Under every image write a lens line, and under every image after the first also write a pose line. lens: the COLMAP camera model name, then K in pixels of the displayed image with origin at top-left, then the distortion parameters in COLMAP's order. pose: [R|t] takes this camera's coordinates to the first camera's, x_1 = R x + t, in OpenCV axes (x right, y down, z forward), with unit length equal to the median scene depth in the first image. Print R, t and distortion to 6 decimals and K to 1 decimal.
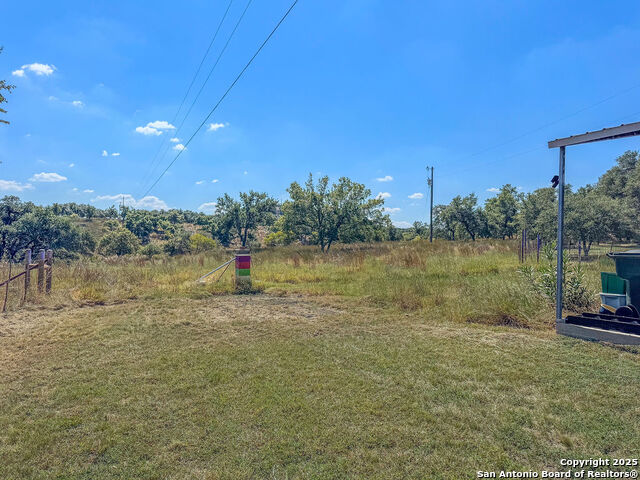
lens RADIAL K [[457.0, 0, 320.0], [0, 457.0, 240.0], [0, 0, 1]] dist [-0.002920, -0.000642]
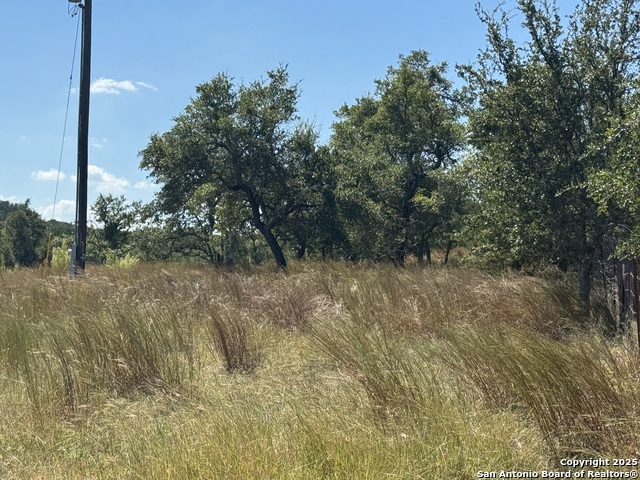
lens RADIAL K [[1323.2, 0, 304.9], [0, 1323.2, 240.0], [0, 0, 1]] dist [0.092537, 0.604646]
pose [[0.953113, 0.015533, 0.302217, 0.140216], [-0.009902, 0.999748, -0.020155, 0.000578], [-0.302454, 0.016218, 0.953026, 0.341427]]
